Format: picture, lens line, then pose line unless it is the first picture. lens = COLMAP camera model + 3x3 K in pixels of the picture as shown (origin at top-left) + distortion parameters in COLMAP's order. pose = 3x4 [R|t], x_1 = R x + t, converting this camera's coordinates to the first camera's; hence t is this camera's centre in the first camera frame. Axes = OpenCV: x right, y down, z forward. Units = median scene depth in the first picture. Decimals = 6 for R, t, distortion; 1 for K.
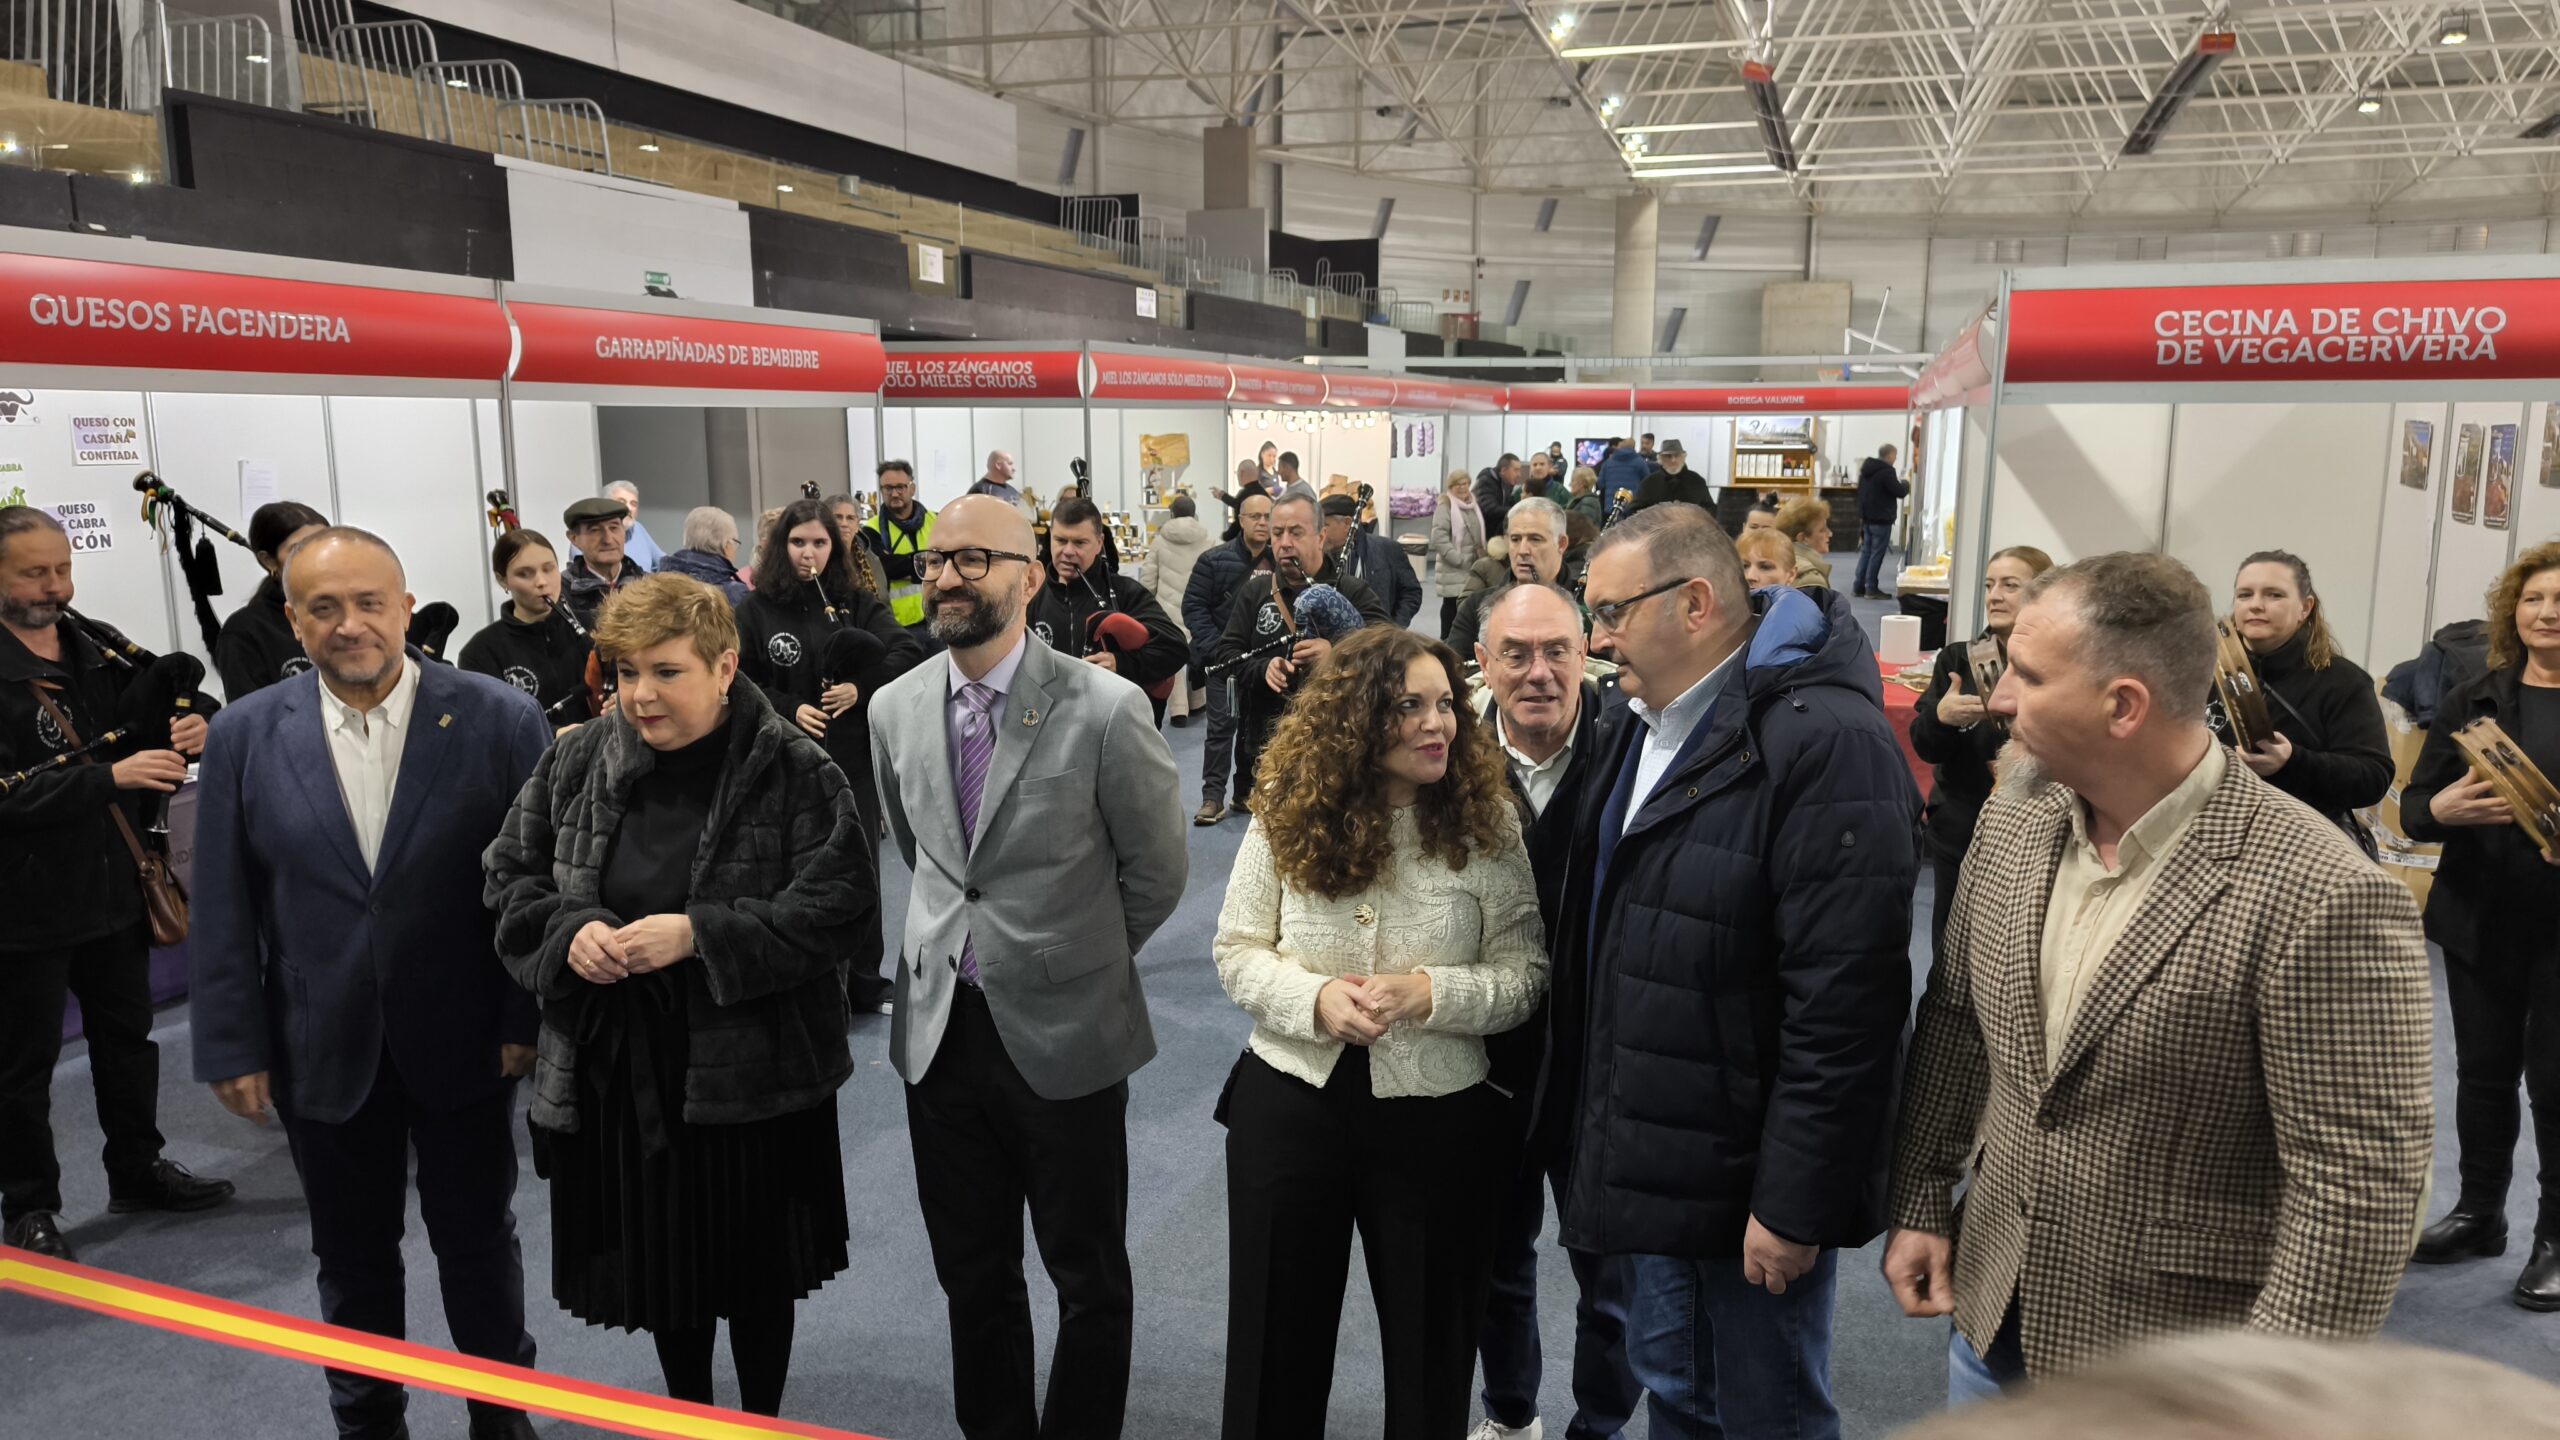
lens RADIAL K [[1796.1, 0, 1278.0], [0, 1796.1, 730.3], [0, 0, 1]] dist [0.008488, -0.006386]
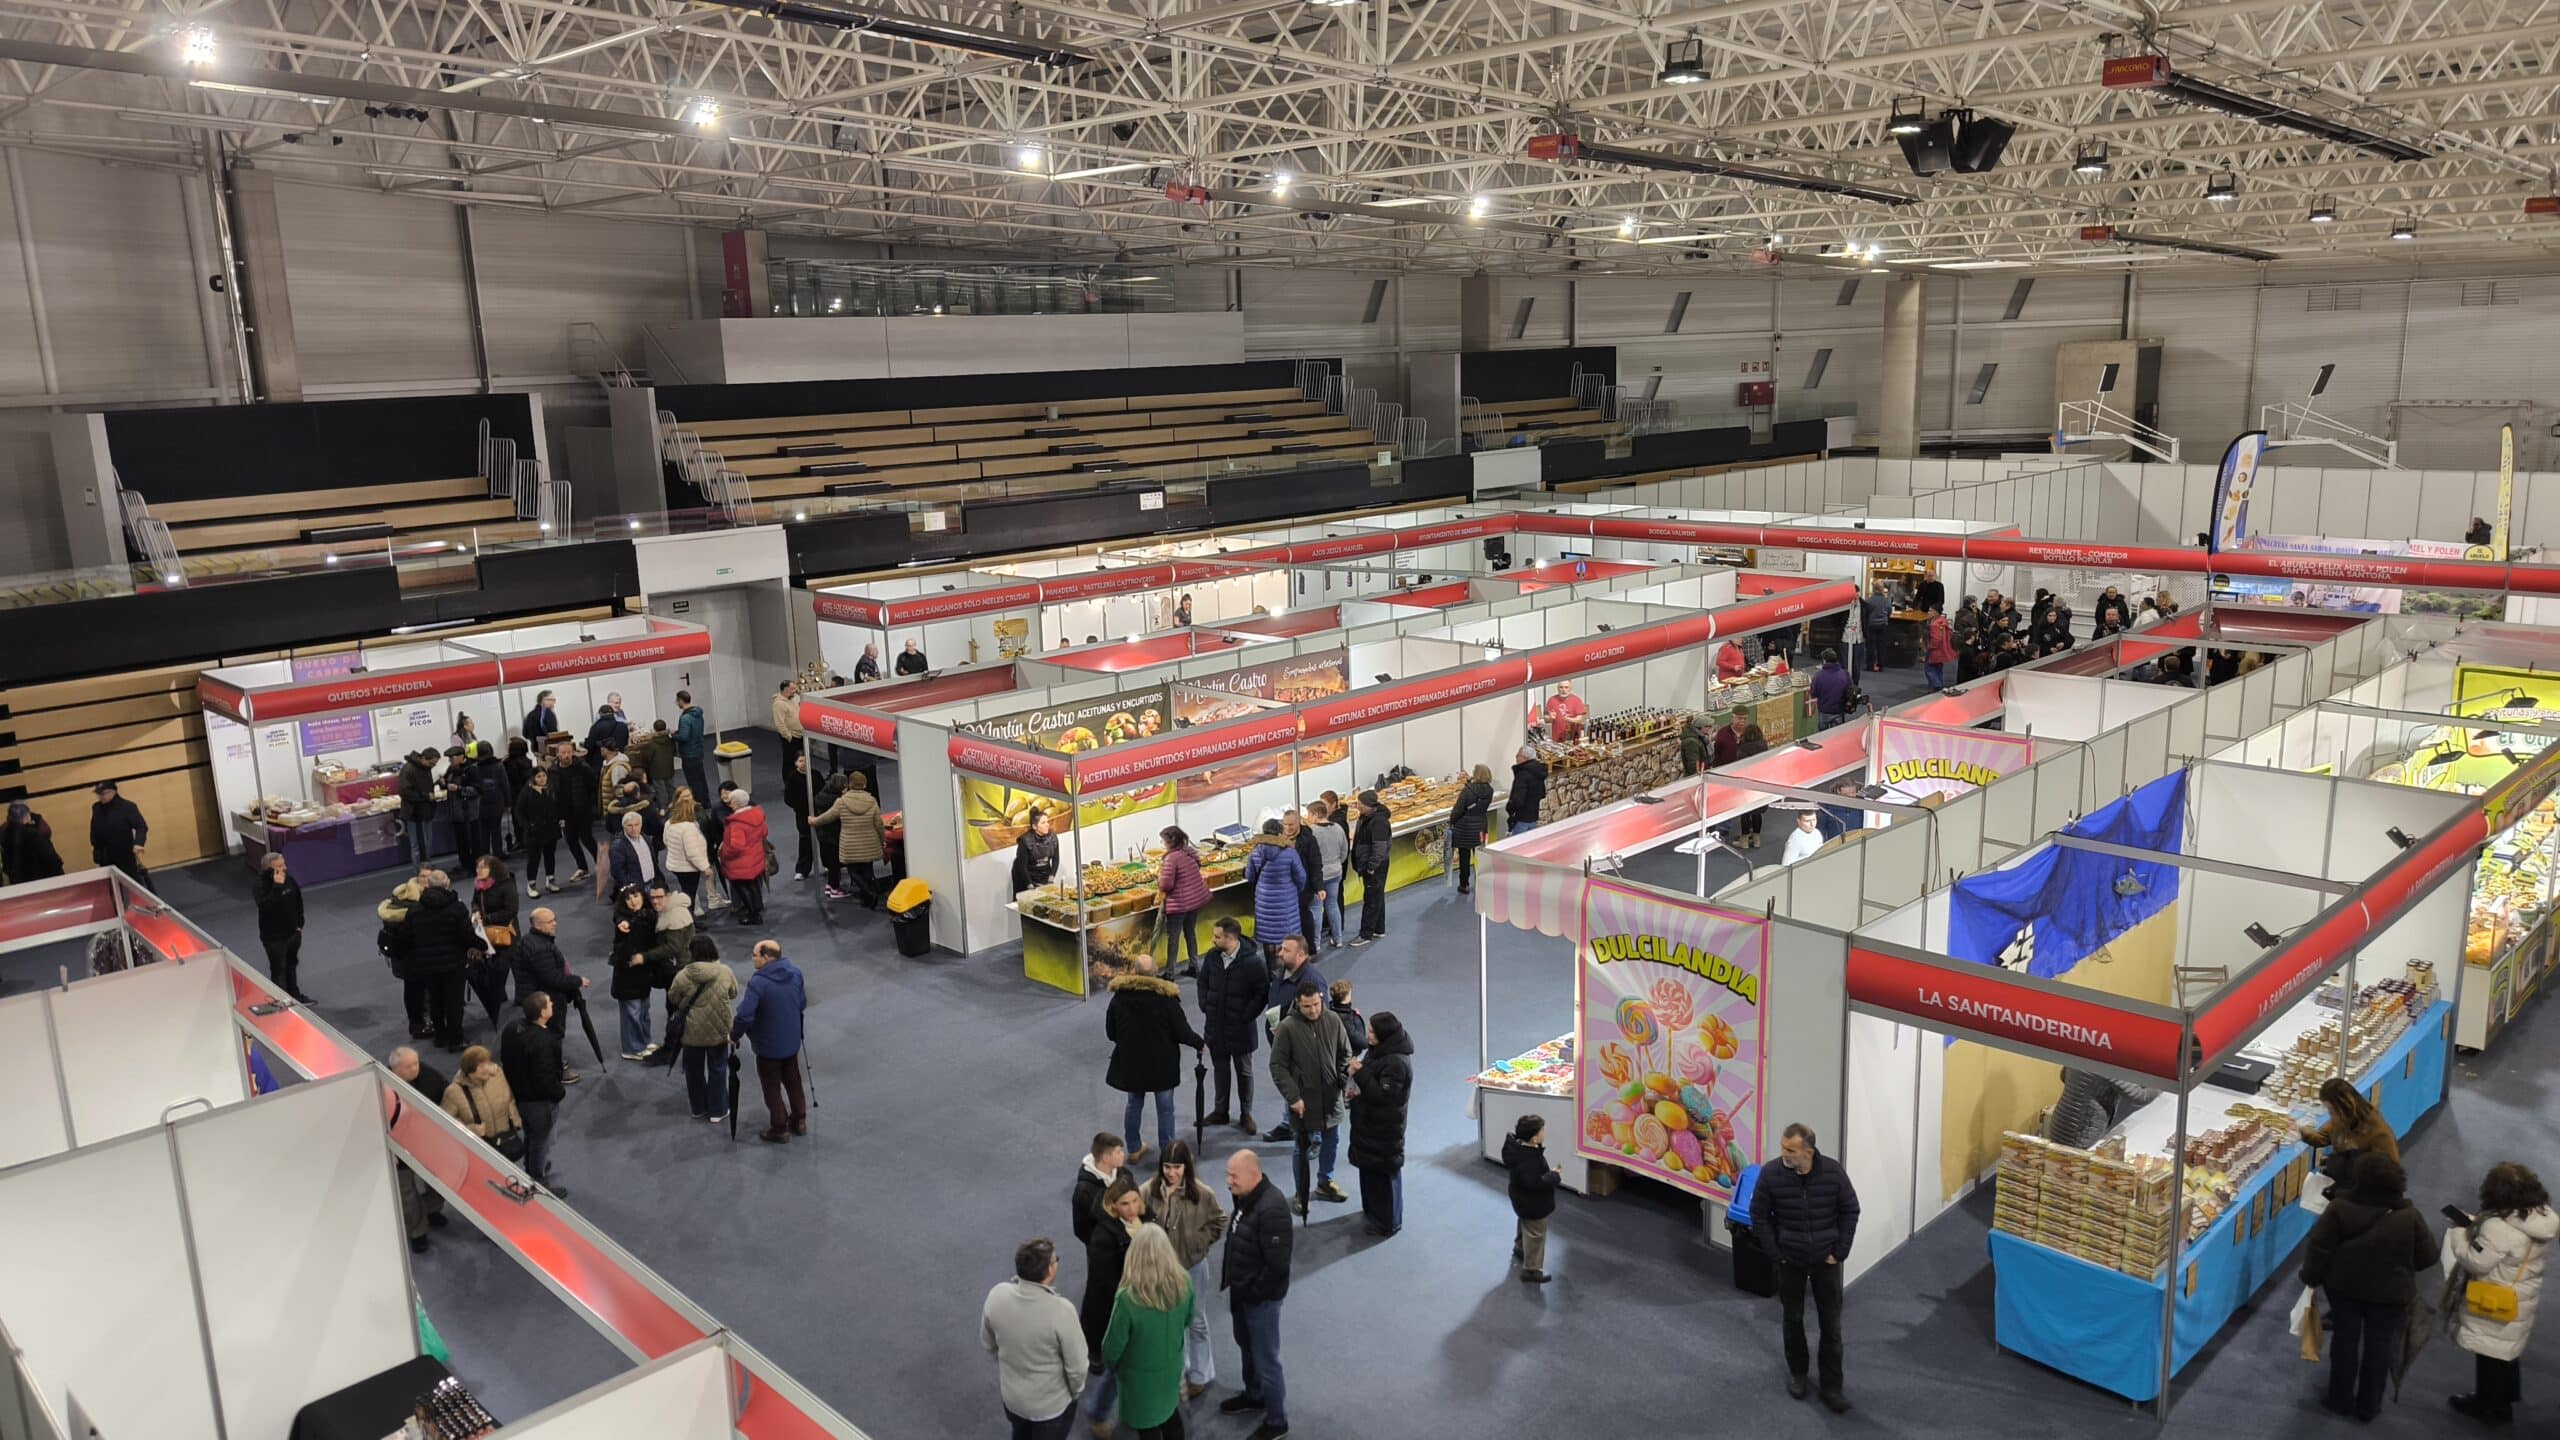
lens RADIAL K [[1796.1, 0, 1273.5], [0, 1796.1, 718.4], [0, 0, 1]] dist [0.008488, -0.006386]
pose [[0.884837, 0.067863, -0.460932, 0.426519], [-0.046384, 0.997251, 0.057783, -0.073005], [0.463586, -0.029749, 0.885552, -0.225626]]
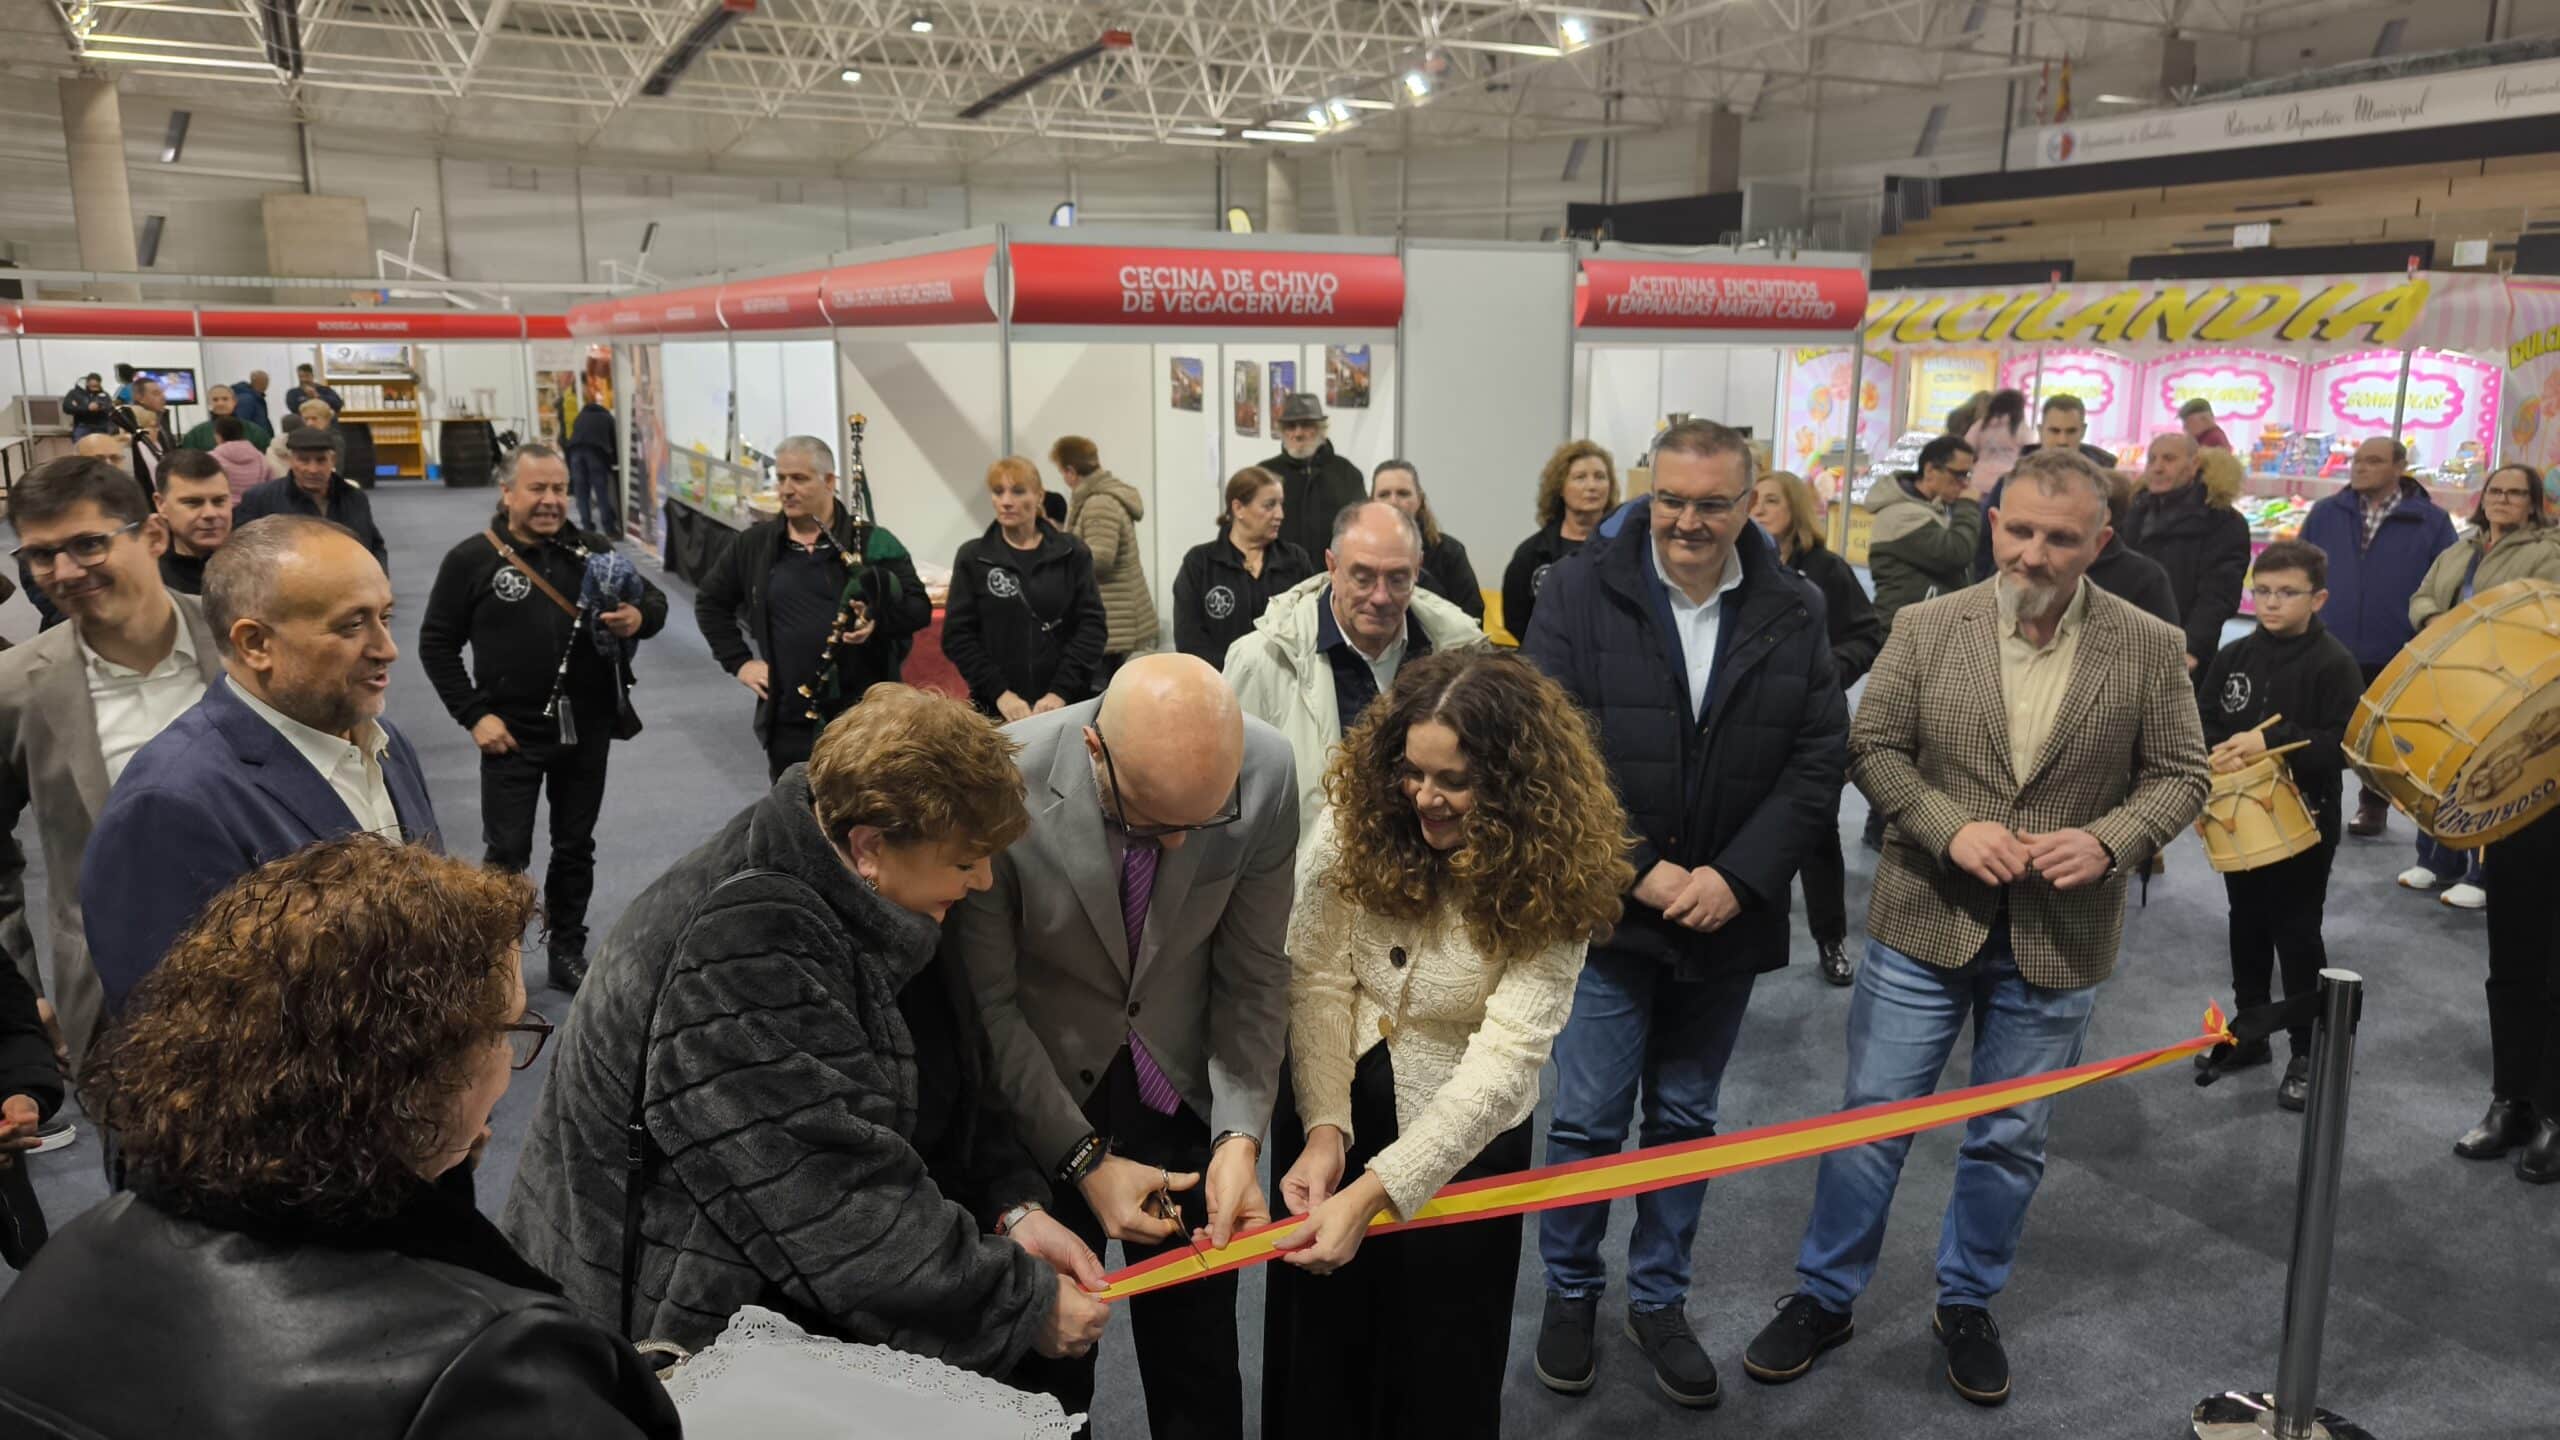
lens RADIAL K [[1796.1, 0, 1269.0], [0, 1796.1, 718.6], [0, 0, 1]] dist [0.008488, -0.006386]
pose [[0.701655, -0.135046, 0.699602, -0.047639], [0.112679, 0.990550, 0.078198, -0.002539], [-0.703551, 0.023963, 0.710241, 0.013342]]
